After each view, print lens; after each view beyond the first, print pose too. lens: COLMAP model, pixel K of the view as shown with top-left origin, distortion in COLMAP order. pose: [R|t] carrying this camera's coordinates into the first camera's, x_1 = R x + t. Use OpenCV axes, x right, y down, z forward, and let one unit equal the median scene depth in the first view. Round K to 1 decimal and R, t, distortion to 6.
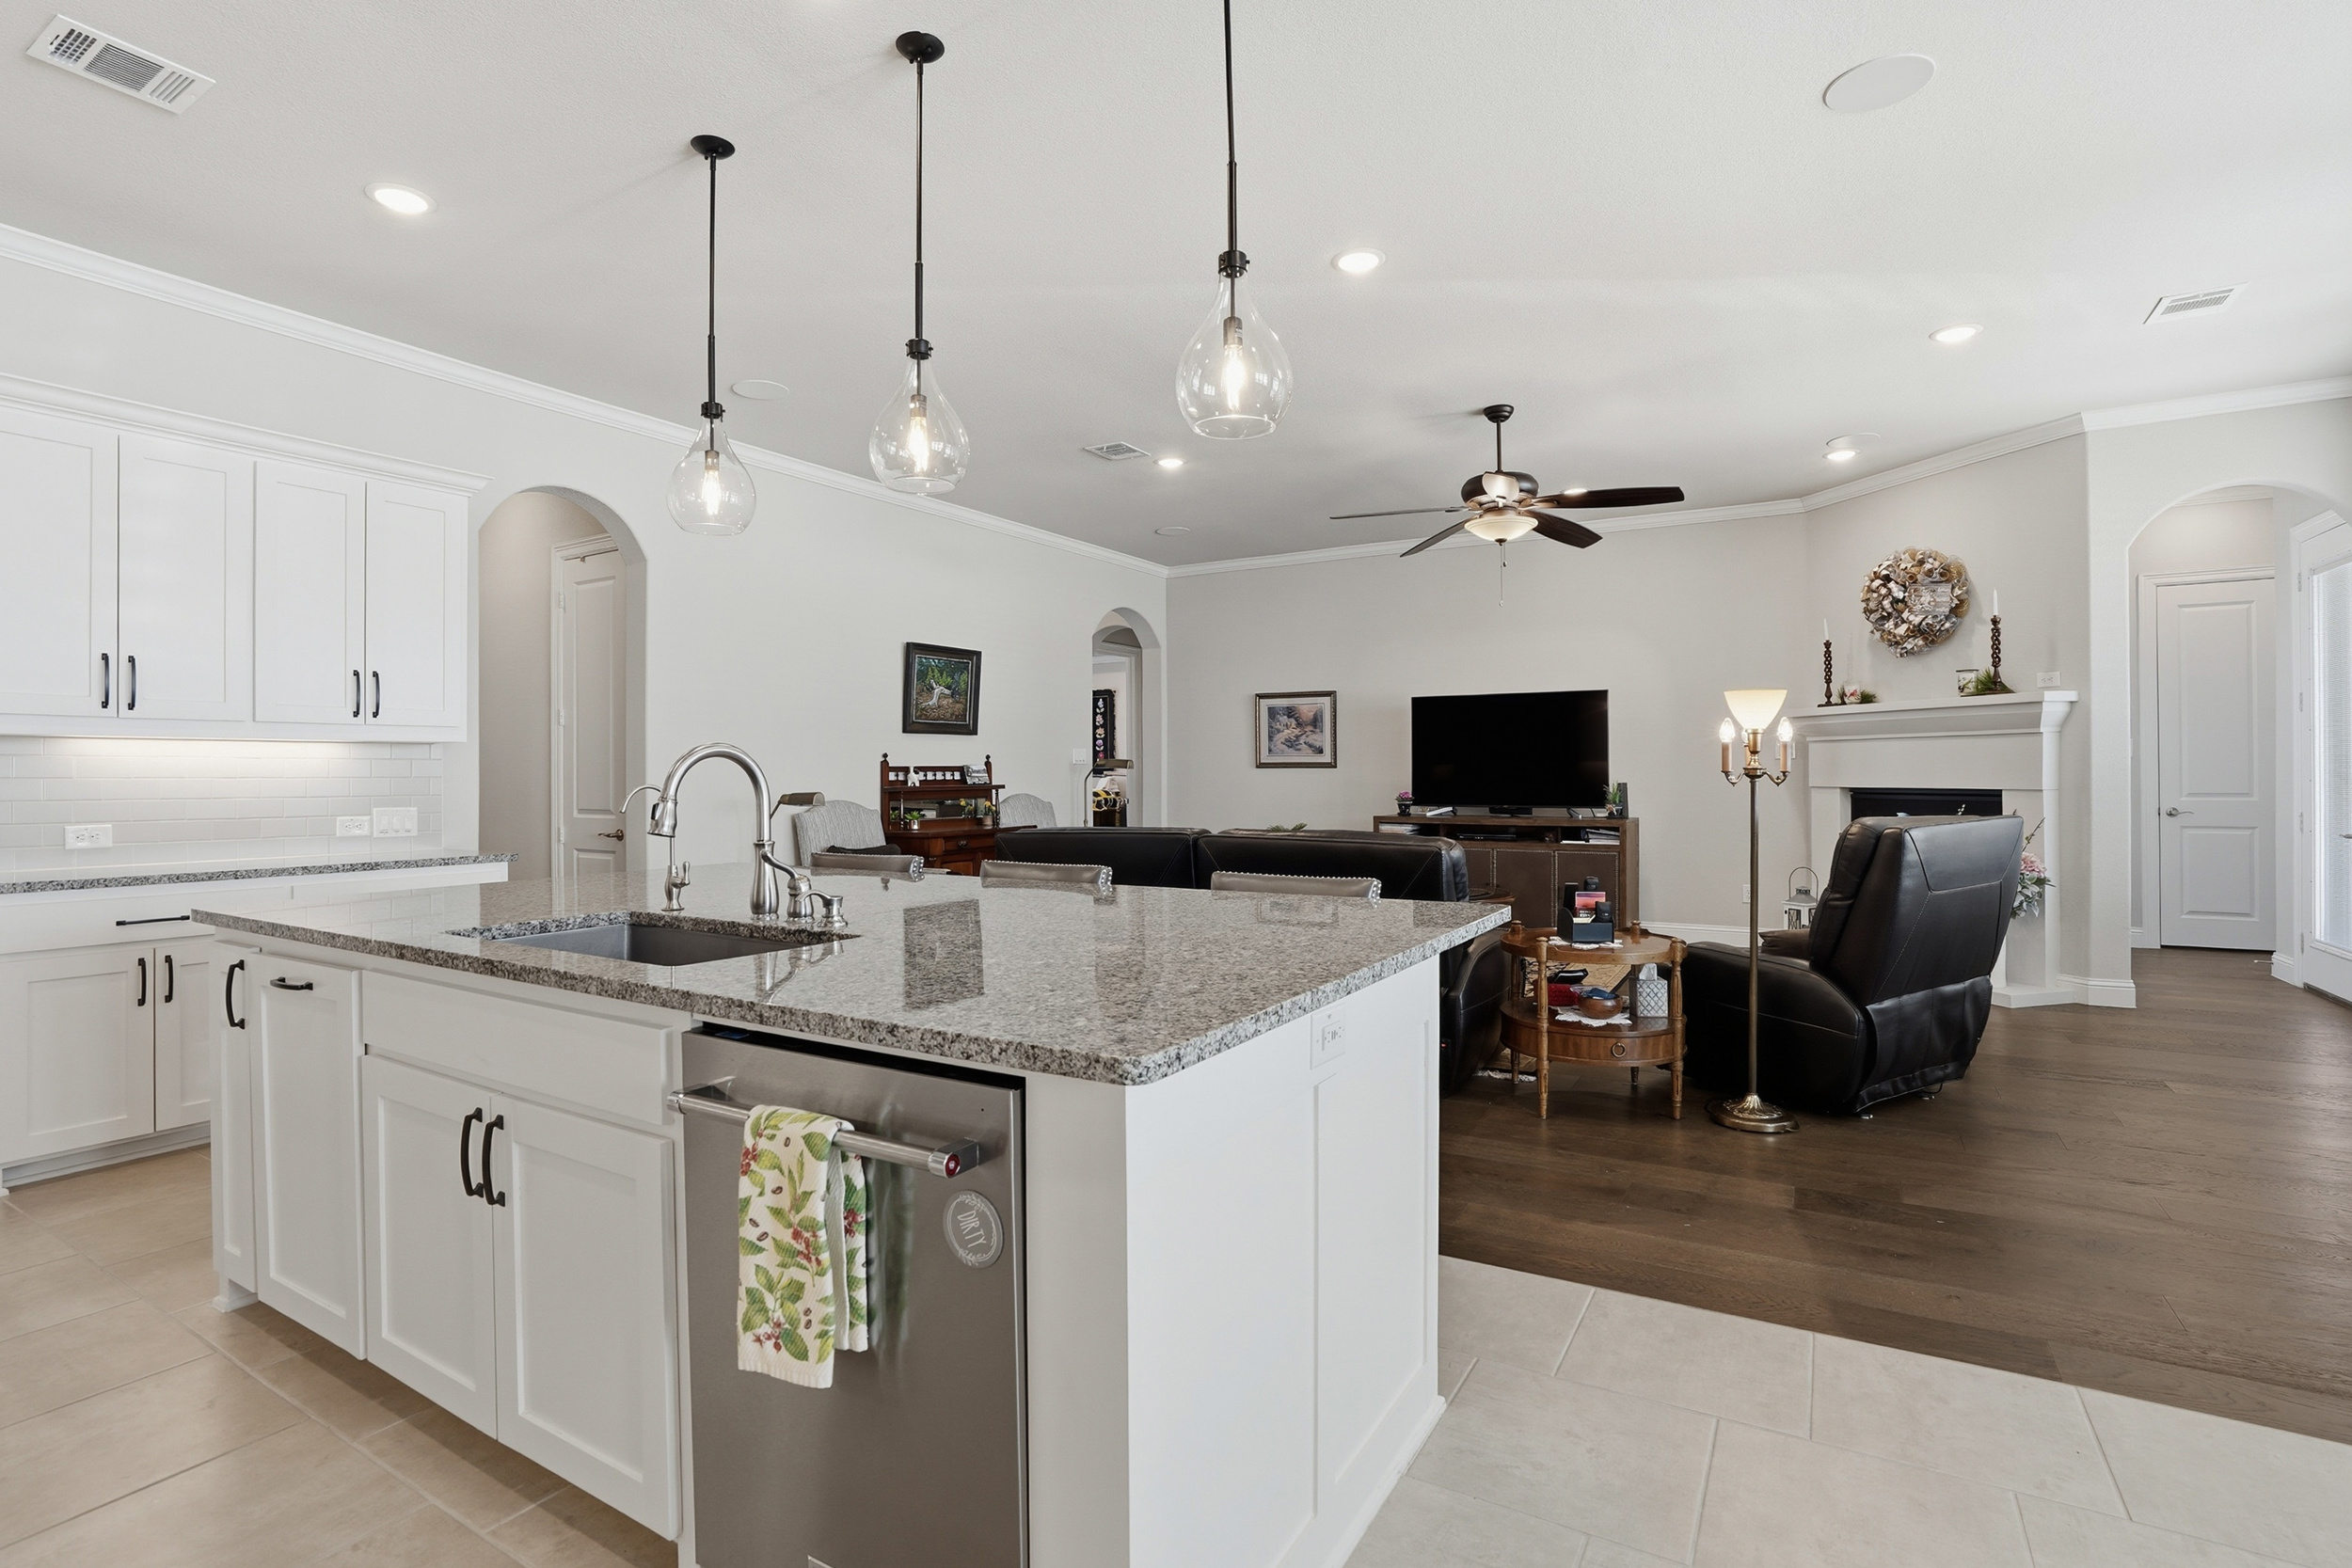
lens RADIAL K [[1099.2, 0, 1151.3], [0, 1099.2, 775.6], [0, 0, 1]] dist [-0.049996, 0.016123]
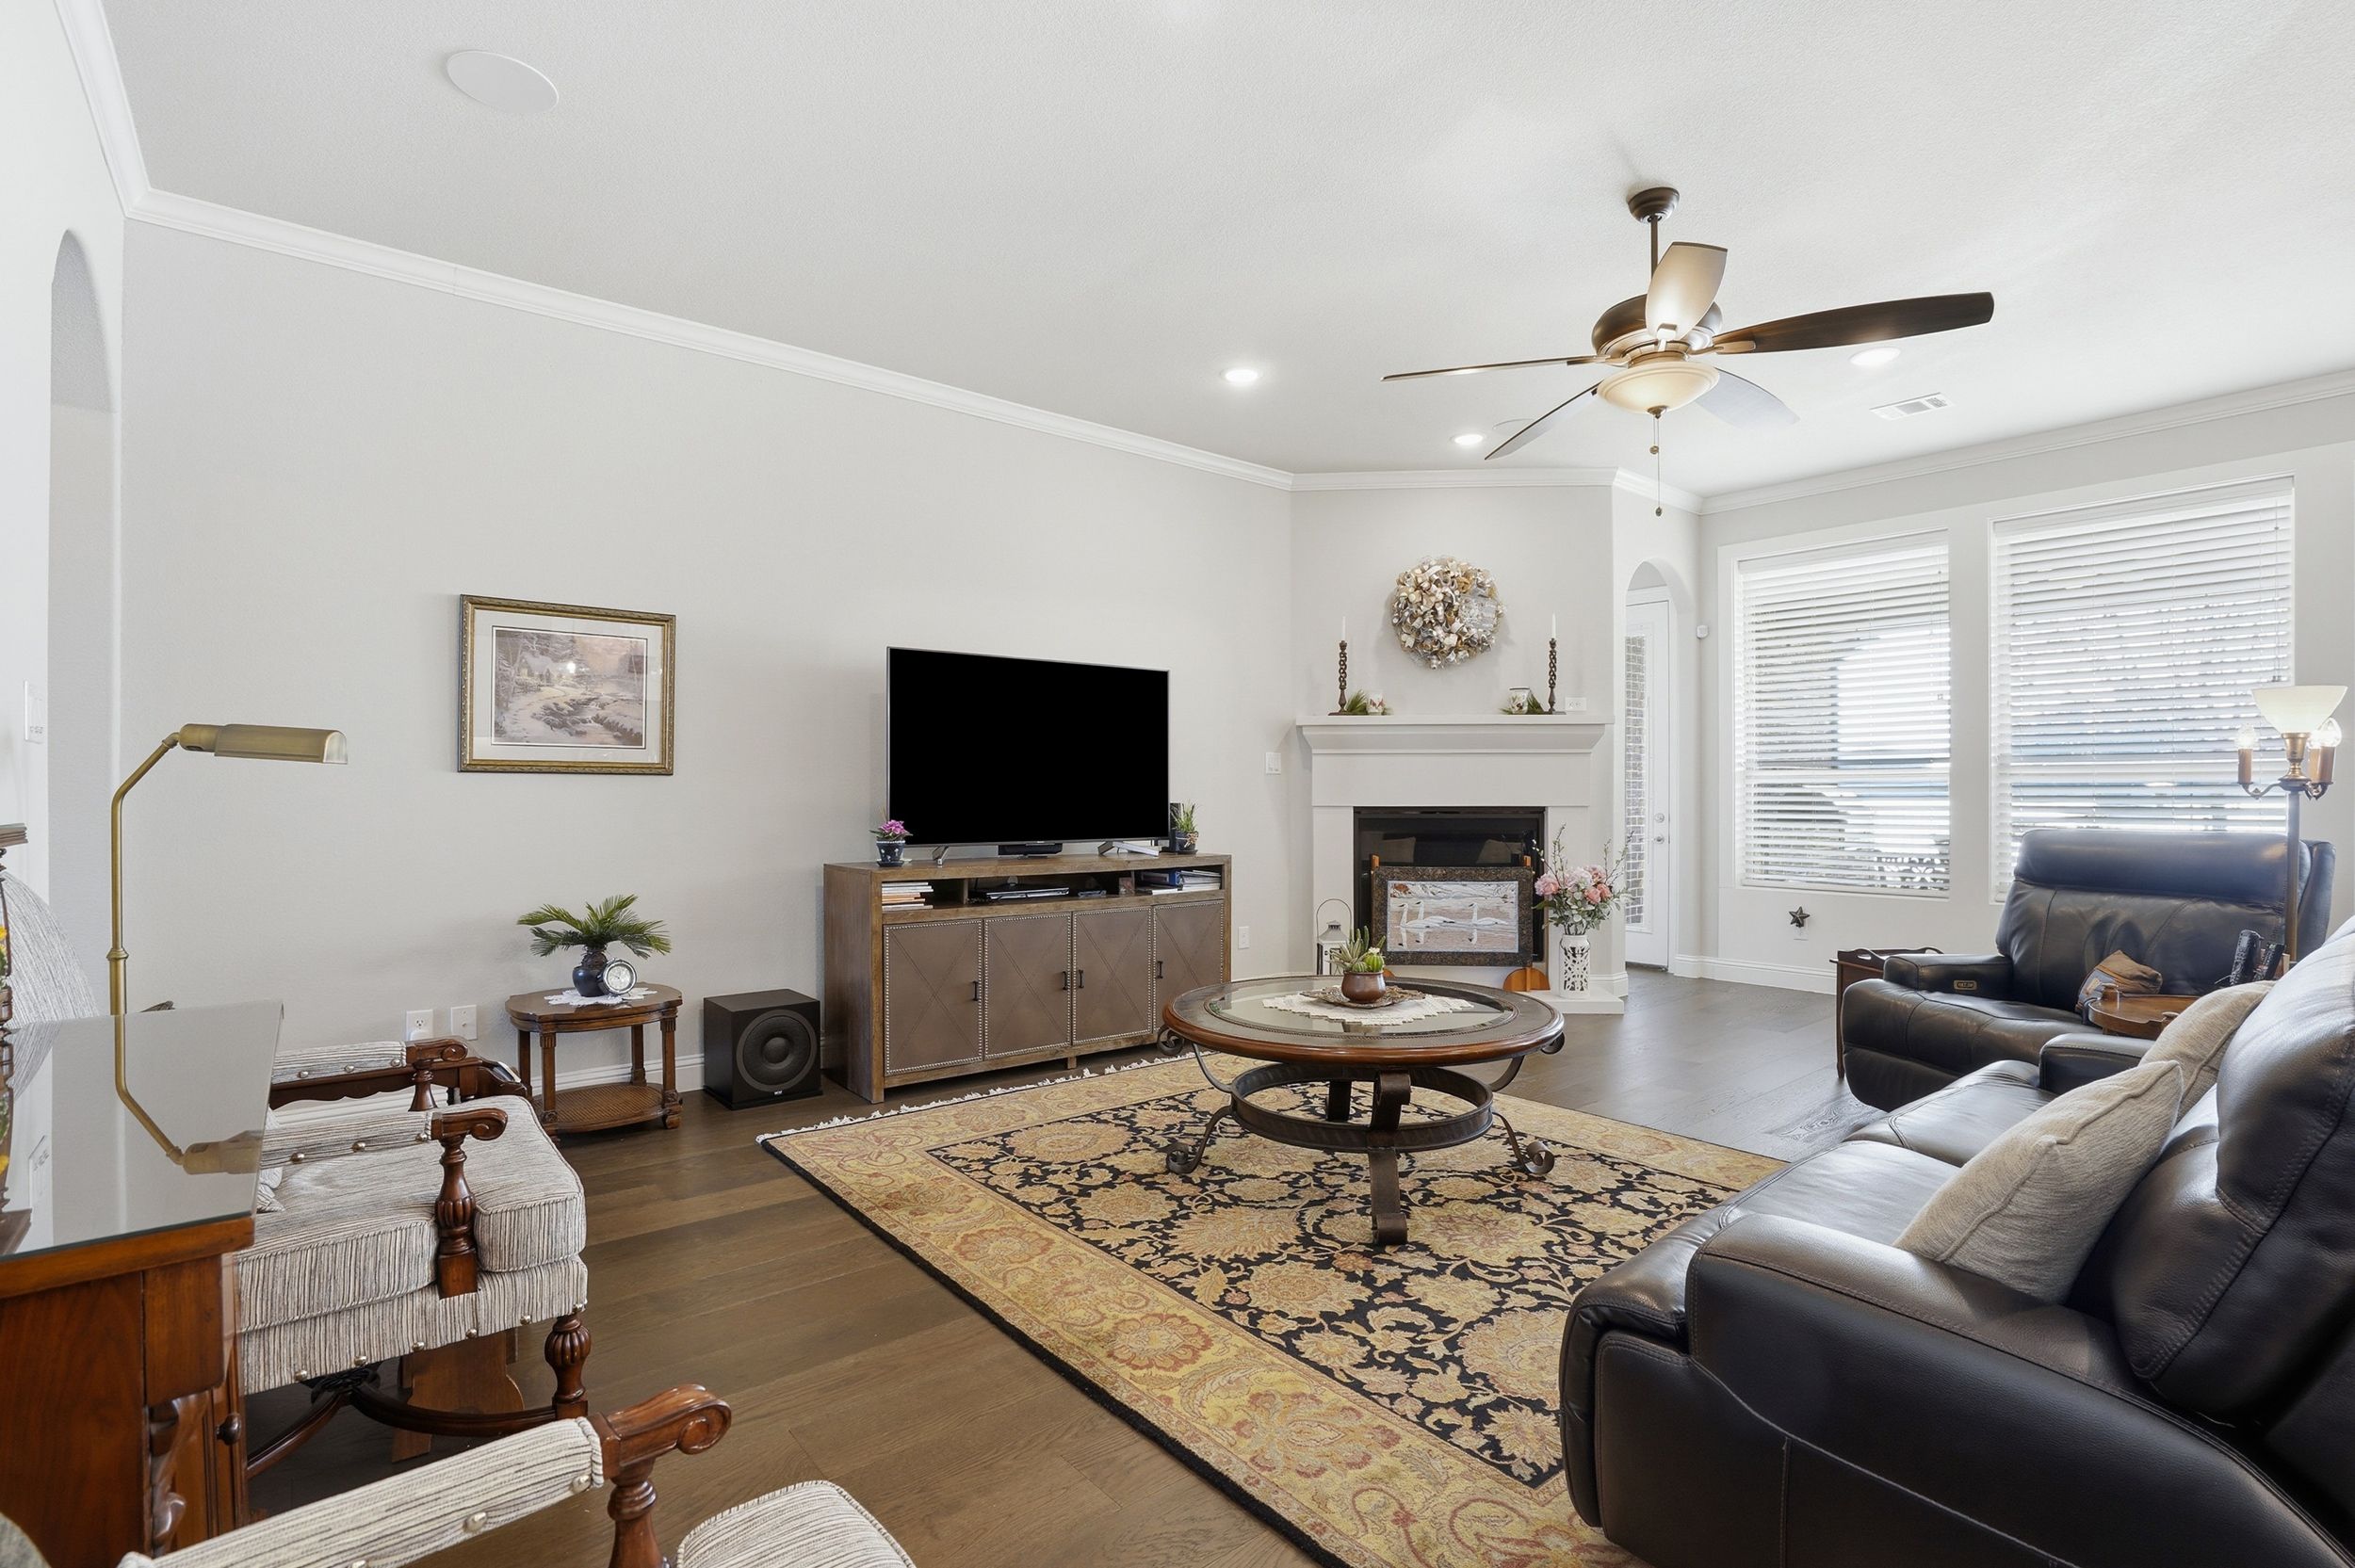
lens RADIAL K [[1100.6, 0, 1177.4], [0, 1100.6, 783.3], [0, 0, 1]] dist [-0.049996, 0.016123]
pose [[0.326791, 0.011806, 0.945023, -0.320140], [0.001533, 0.999914, -0.013022, 0.004240], [-0.945095, 0.005704, 0.326745, 0.972649]]
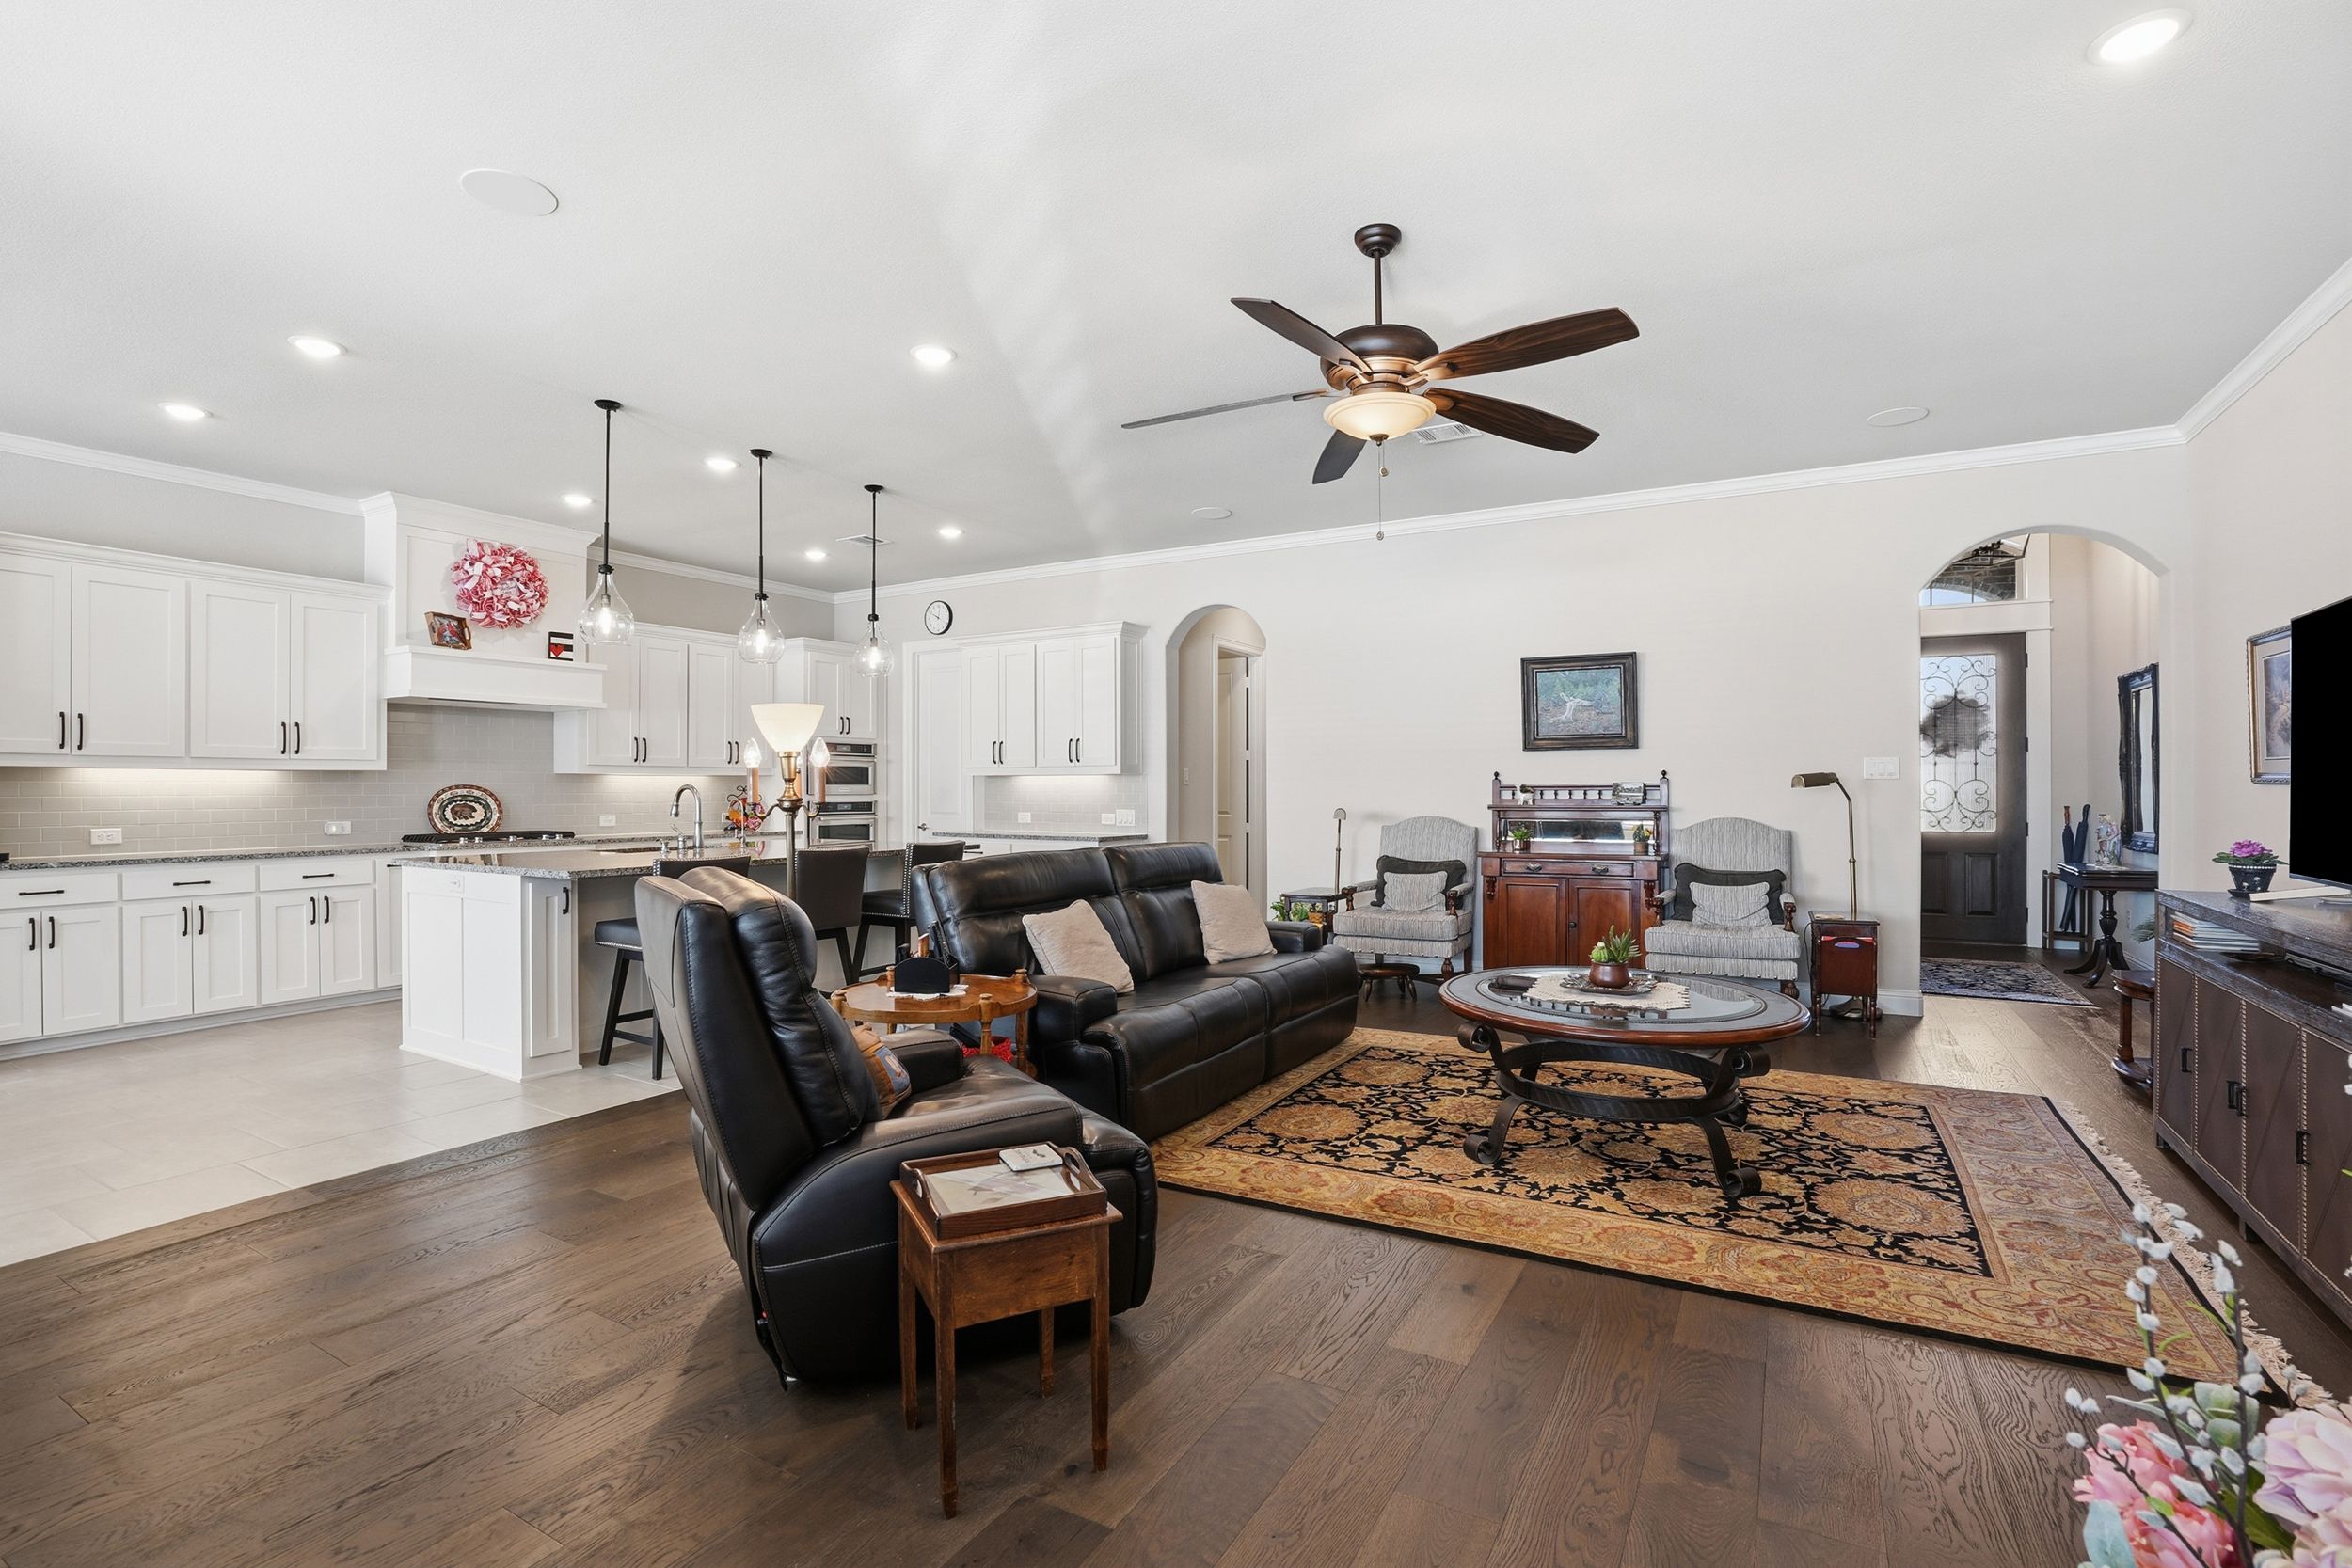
lens RADIAL K [[1099.2, 0, 1162.1], [0, 1099.2, 786.6], [0, 0, 1]] dist [-0.049996, 0.016123]
pose [[0.017698, 0.001642, -0.999842, 0.870450], [-0.001677, 0.999997, 0.001613, -0.010008], [0.999842, 0.001649, 0.017701, 0.795444]]
